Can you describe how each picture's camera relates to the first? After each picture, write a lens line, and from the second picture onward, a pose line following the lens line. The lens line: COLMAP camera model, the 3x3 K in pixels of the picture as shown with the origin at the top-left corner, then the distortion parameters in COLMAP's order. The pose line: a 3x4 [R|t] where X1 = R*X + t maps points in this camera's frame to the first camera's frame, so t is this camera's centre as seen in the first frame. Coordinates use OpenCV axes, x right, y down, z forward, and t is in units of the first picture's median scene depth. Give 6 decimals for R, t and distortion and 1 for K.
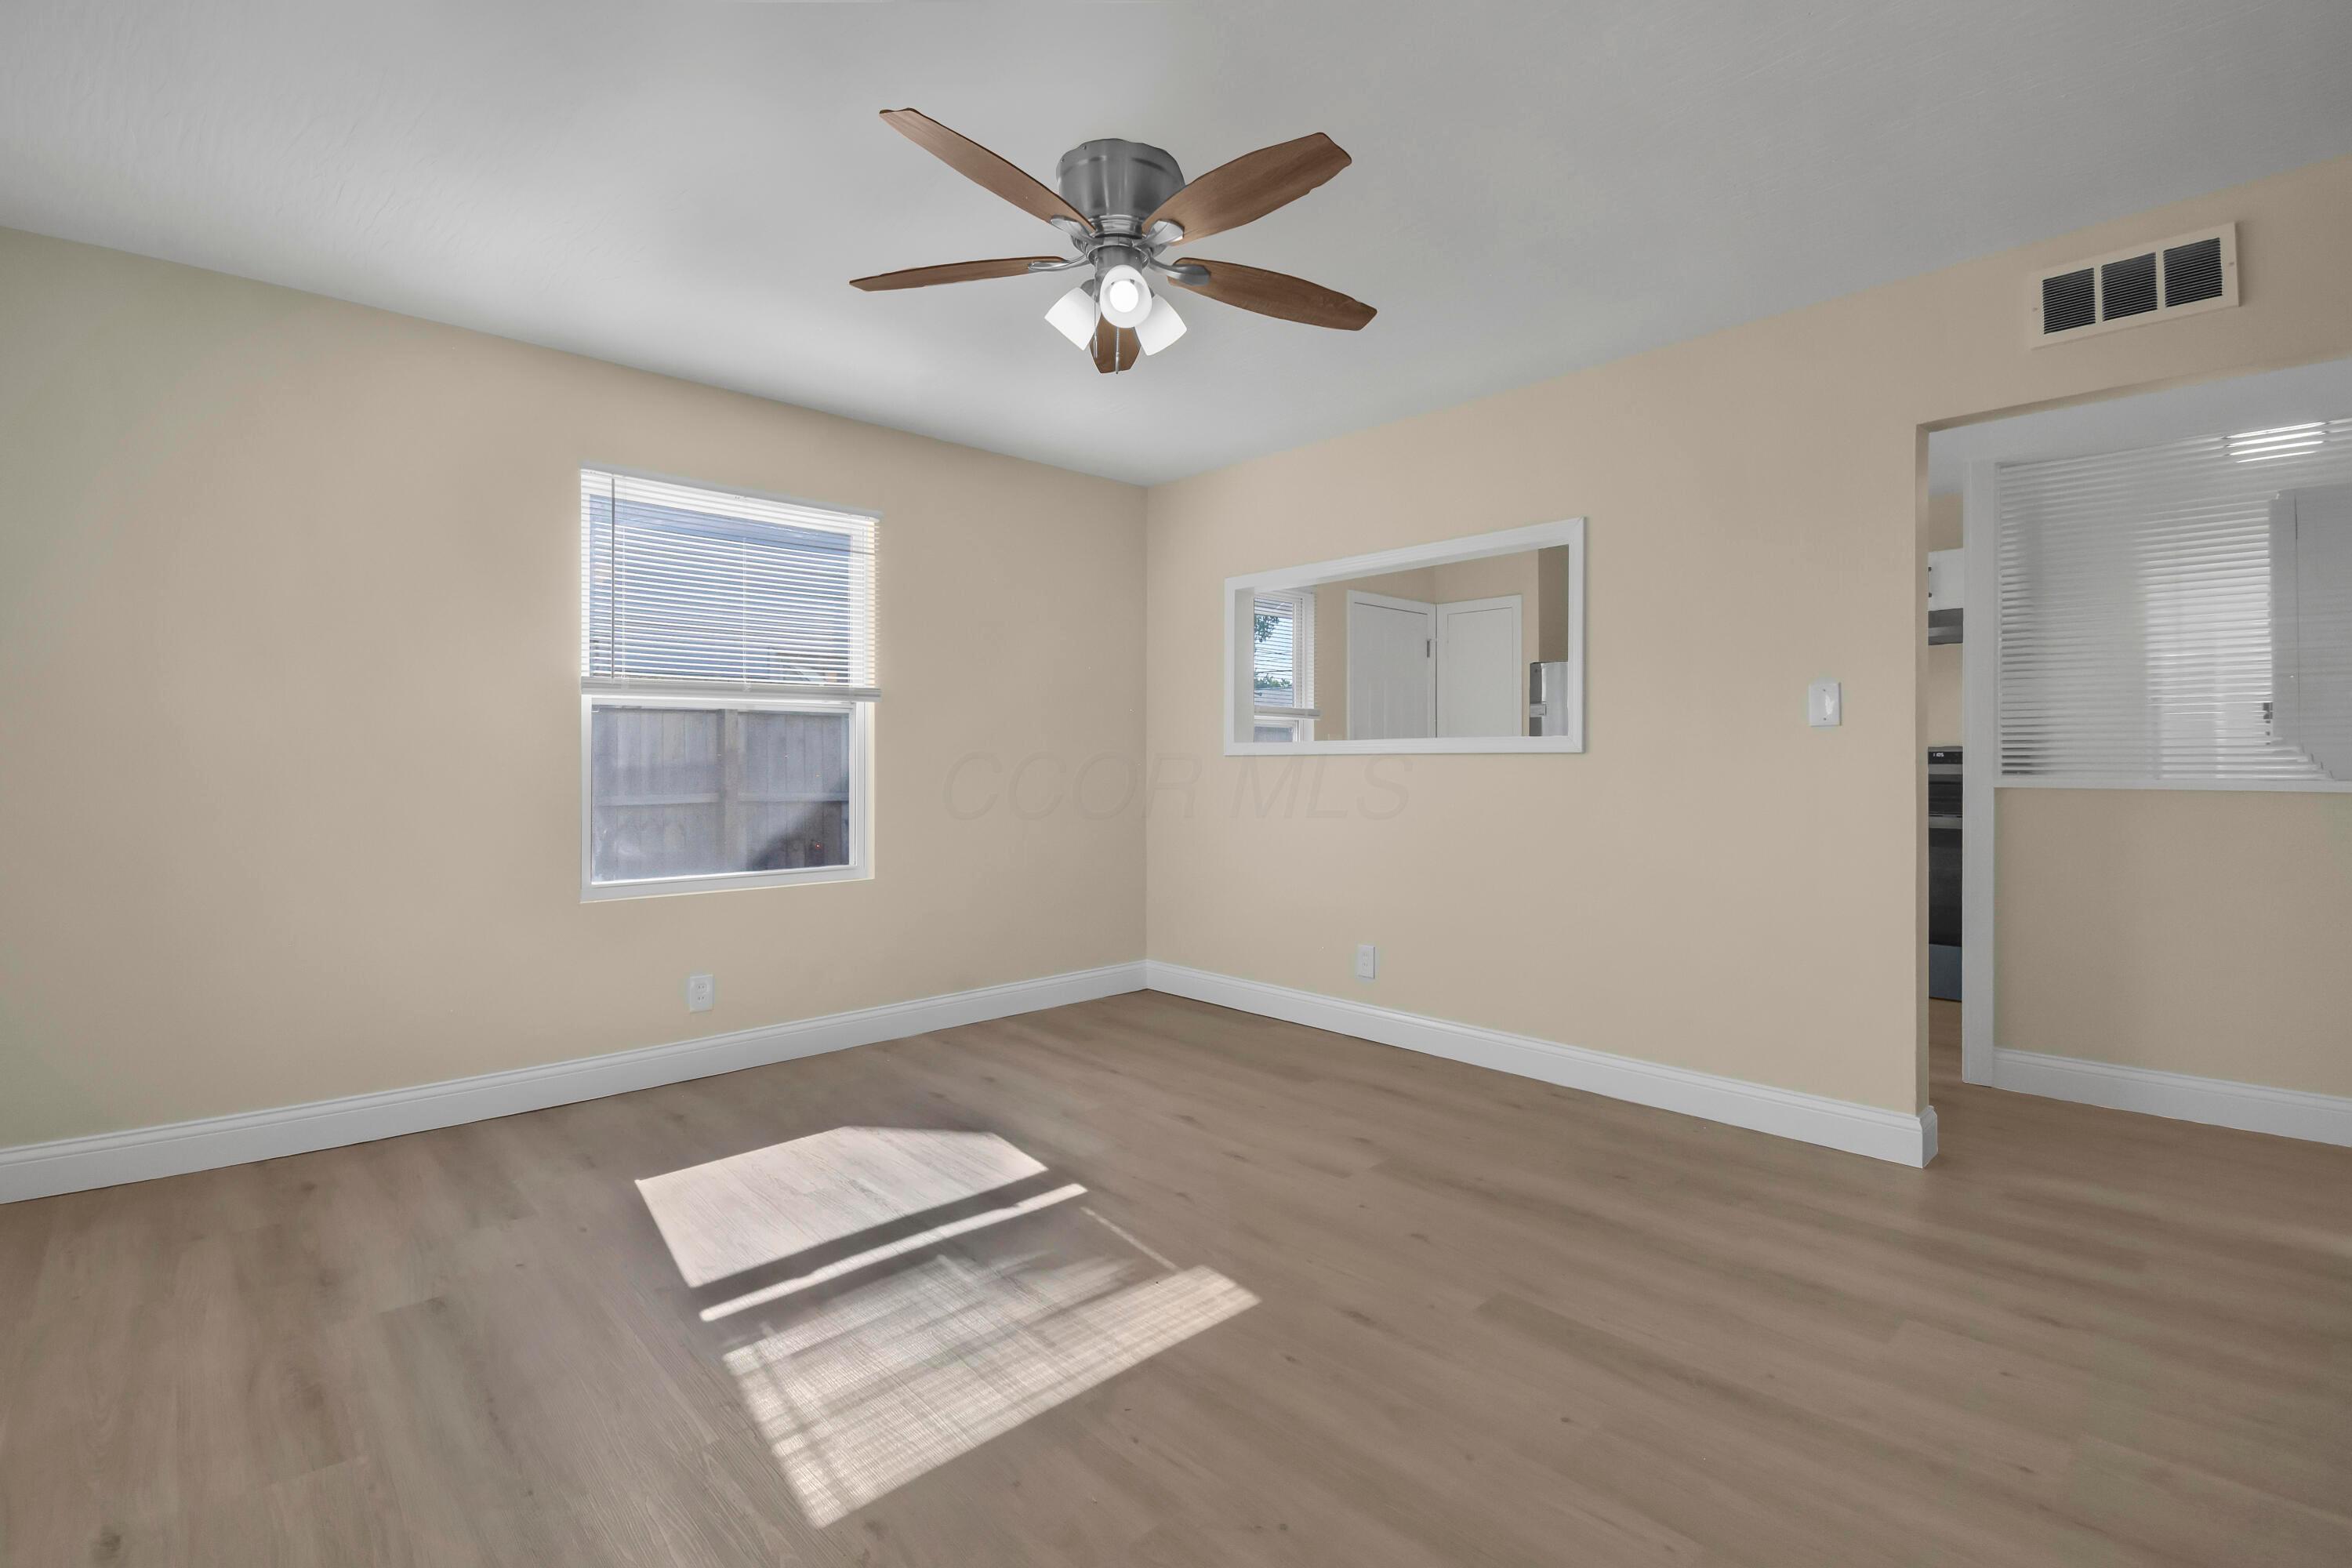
lens RADIAL K [[1073.7, 0, 1170.7], [0, 1073.7, 759.0], [0, 0, 1]] dist [-0.025381, -0.000959]
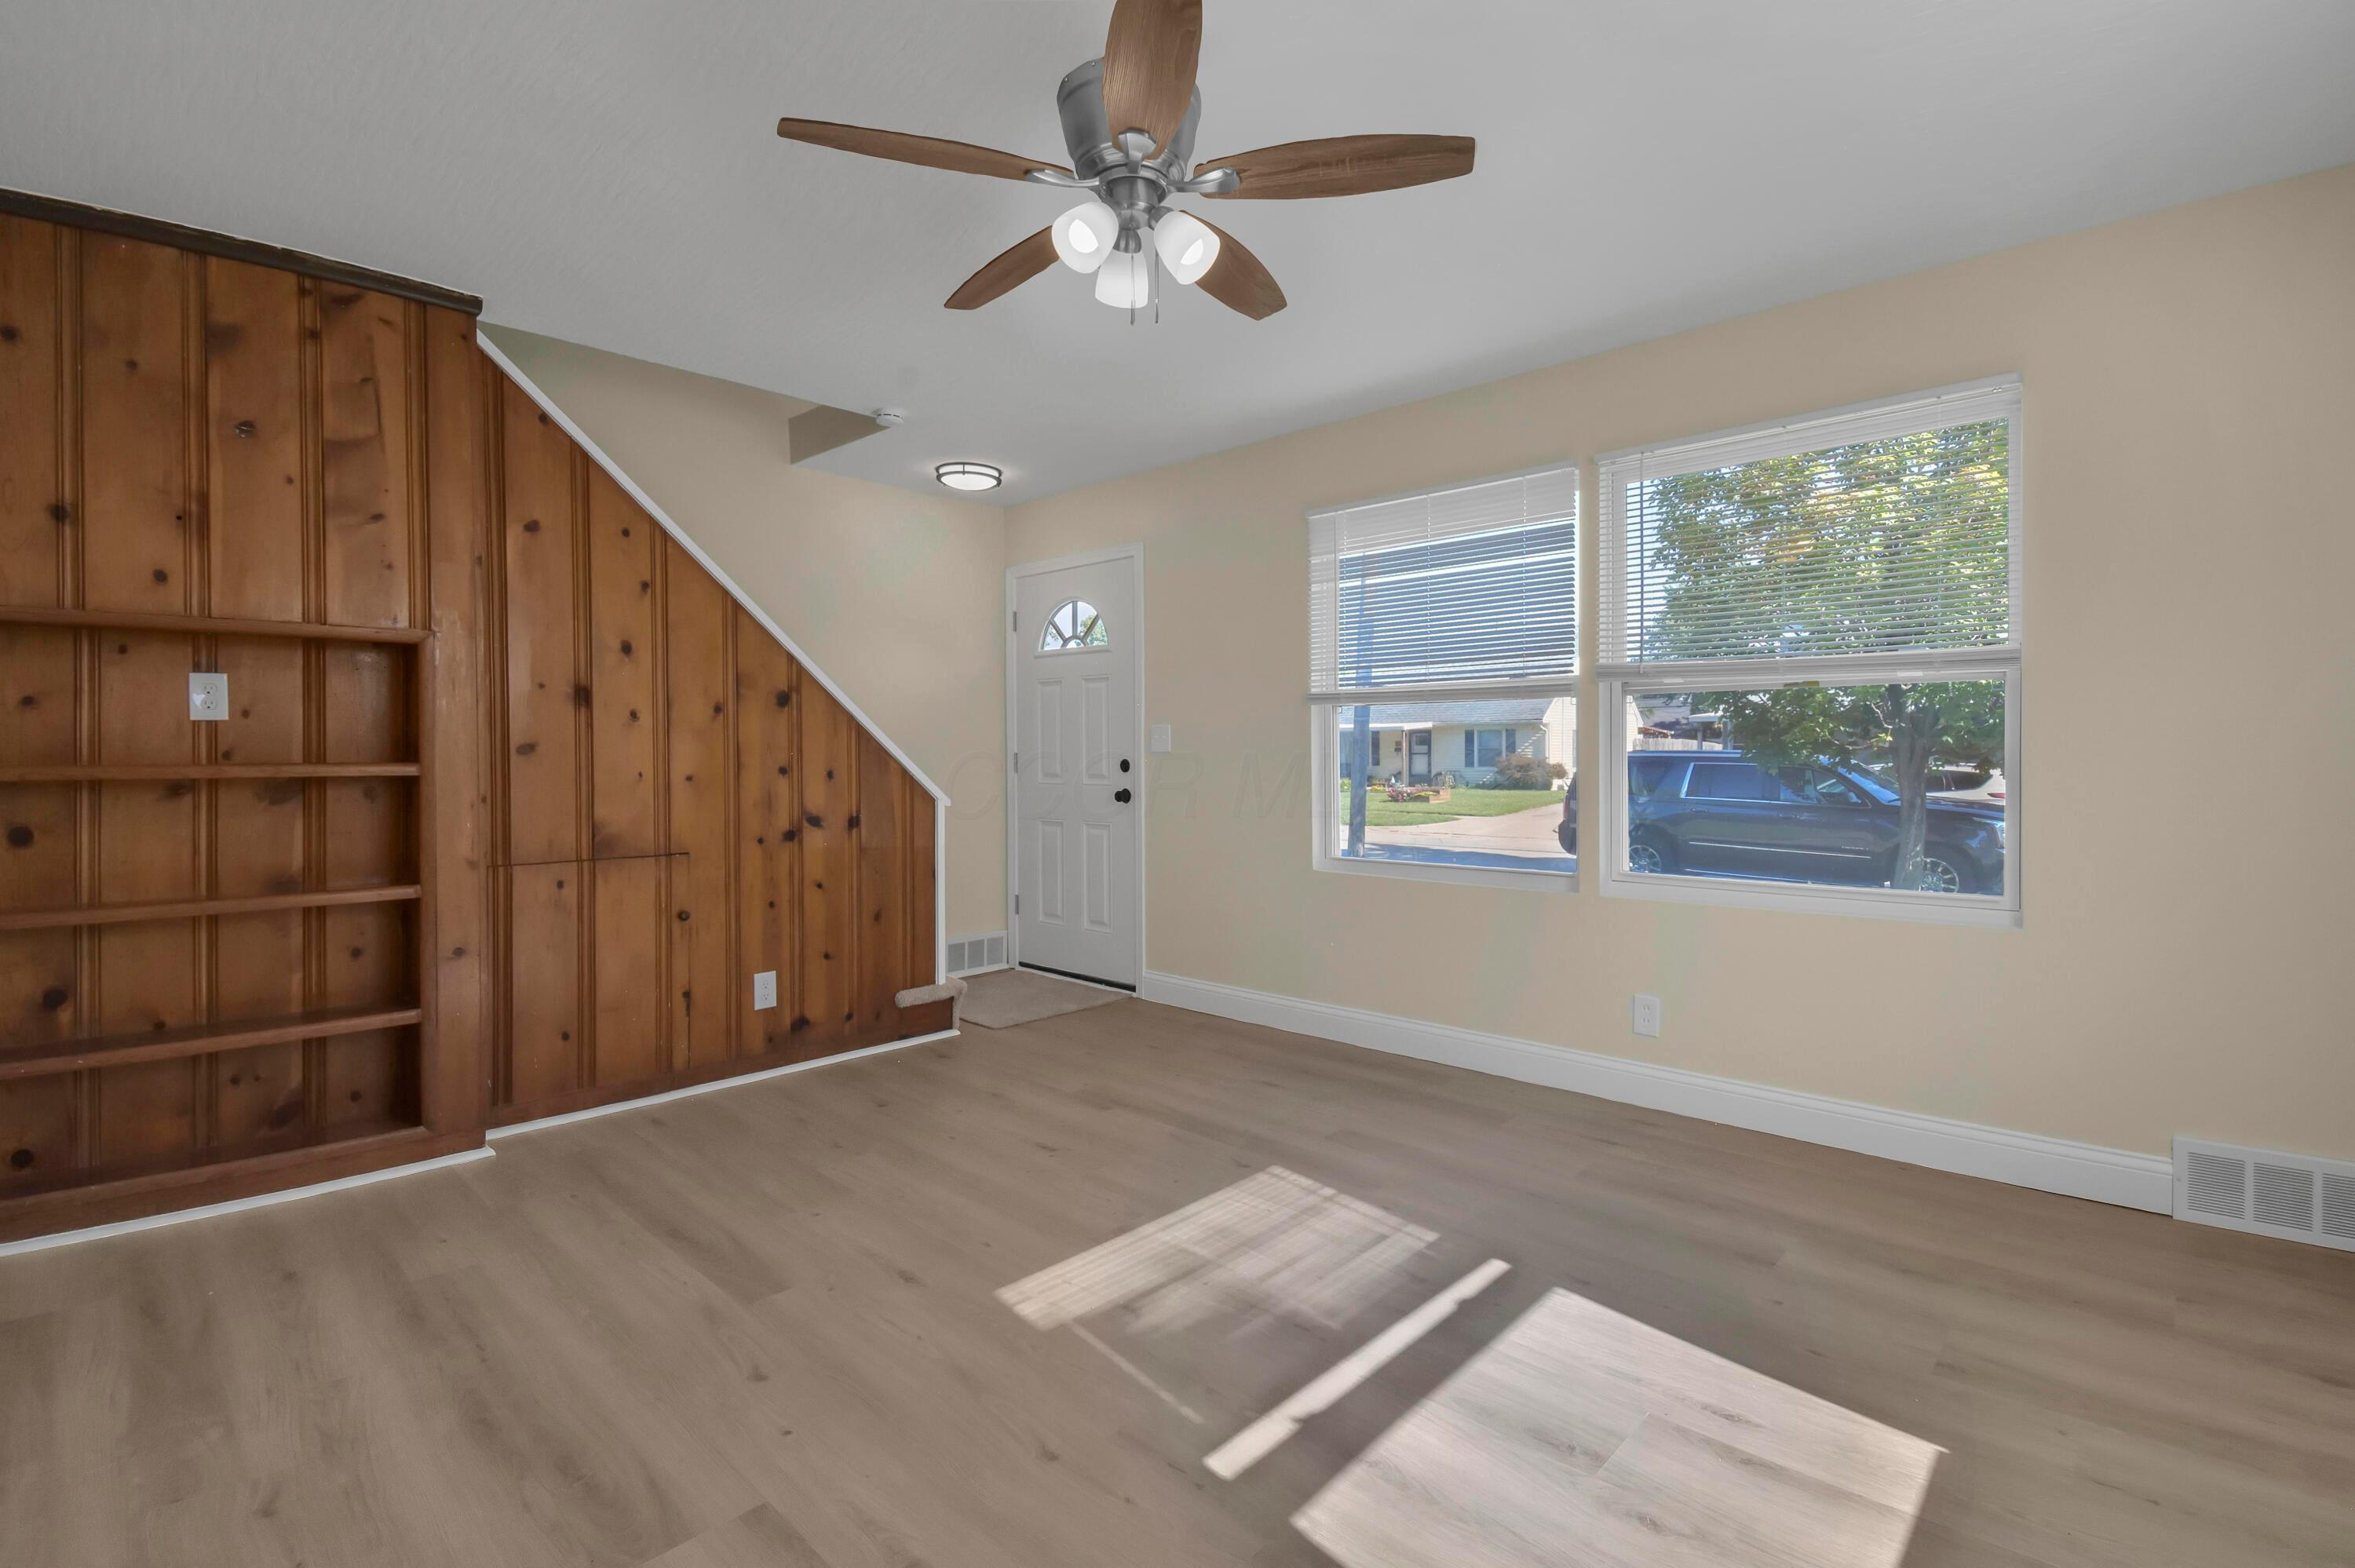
lens RADIAL K [[1074.9, 0, 1172.2], [0, 1074.9, 759.0], [0, 0, 1]] dist [-0.025381, -0.000959]
pose [[-0.998778, 0.000575, -0.049420, -0.033250], [0.000483, 0.999998, 0.001863, -0.005680], [0.049421, 0.001837, -0.998776, 1.818175]]
